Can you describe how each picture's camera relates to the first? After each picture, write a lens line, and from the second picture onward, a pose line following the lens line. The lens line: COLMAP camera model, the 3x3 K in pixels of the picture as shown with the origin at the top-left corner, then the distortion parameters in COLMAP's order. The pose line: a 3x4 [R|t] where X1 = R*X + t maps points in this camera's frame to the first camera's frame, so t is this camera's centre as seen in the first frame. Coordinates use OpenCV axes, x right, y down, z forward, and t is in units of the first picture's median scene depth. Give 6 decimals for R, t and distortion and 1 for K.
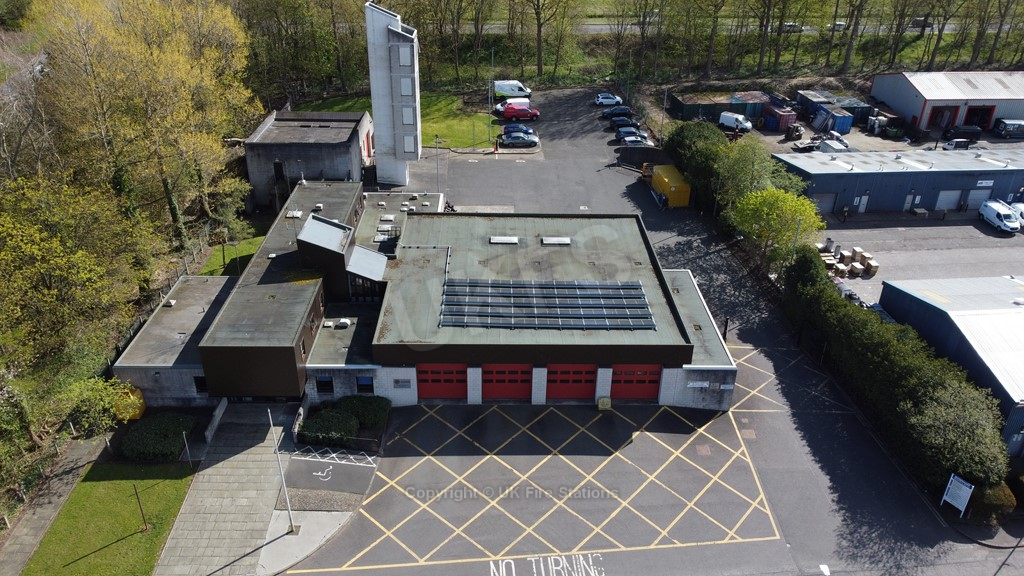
lens RADIAL K [[773.6, 0, 510.2], [0, 773.6, 288.2], [0, 0, 1]] dist [0.009573, -0.012756]
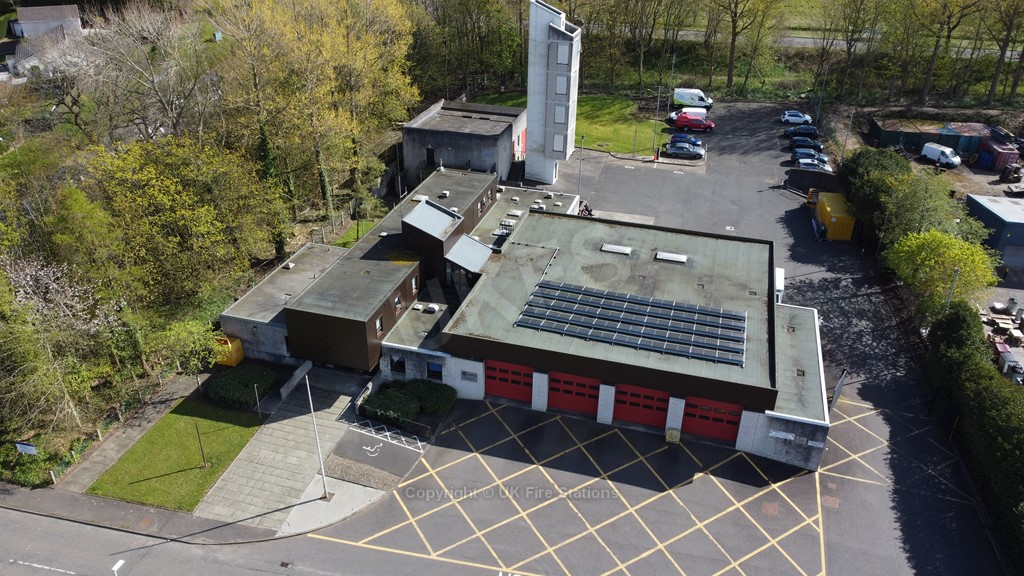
lens RADIAL K [[773.6, 0, 510.3], [0, 773.6, 286.8], [0, 0, 1]] dist [0.009573, -0.012756]
pose [[0.954445, 0.143415, -0.261661, 0.138392], [-0.145616, 0.989279, 0.011063, -0.008551], [0.260443, 0.027543, 0.965096, 0.045342]]
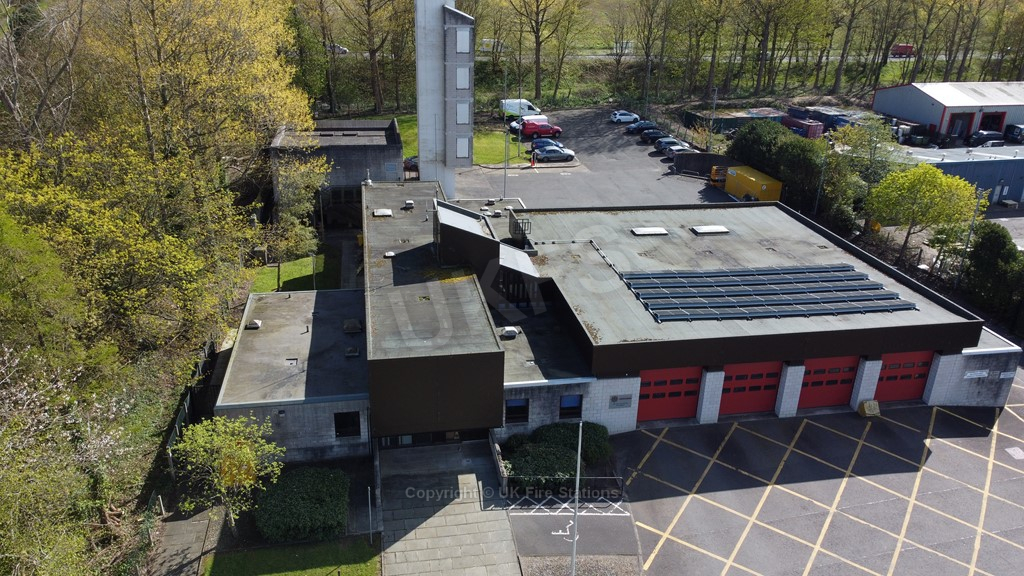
lens RADIAL K [[773.6, 0, 511.0], [0, 773.6, 287.4], [0, 0, 1]] dist [0.009573, -0.012756]
pose [[0.986160, -0.054967, 0.156417, -0.314466], [0.070243, 0.993103, -0.093870, 0.069363], [-0.150178, 0.103558, 0.983220, 0.252829]]
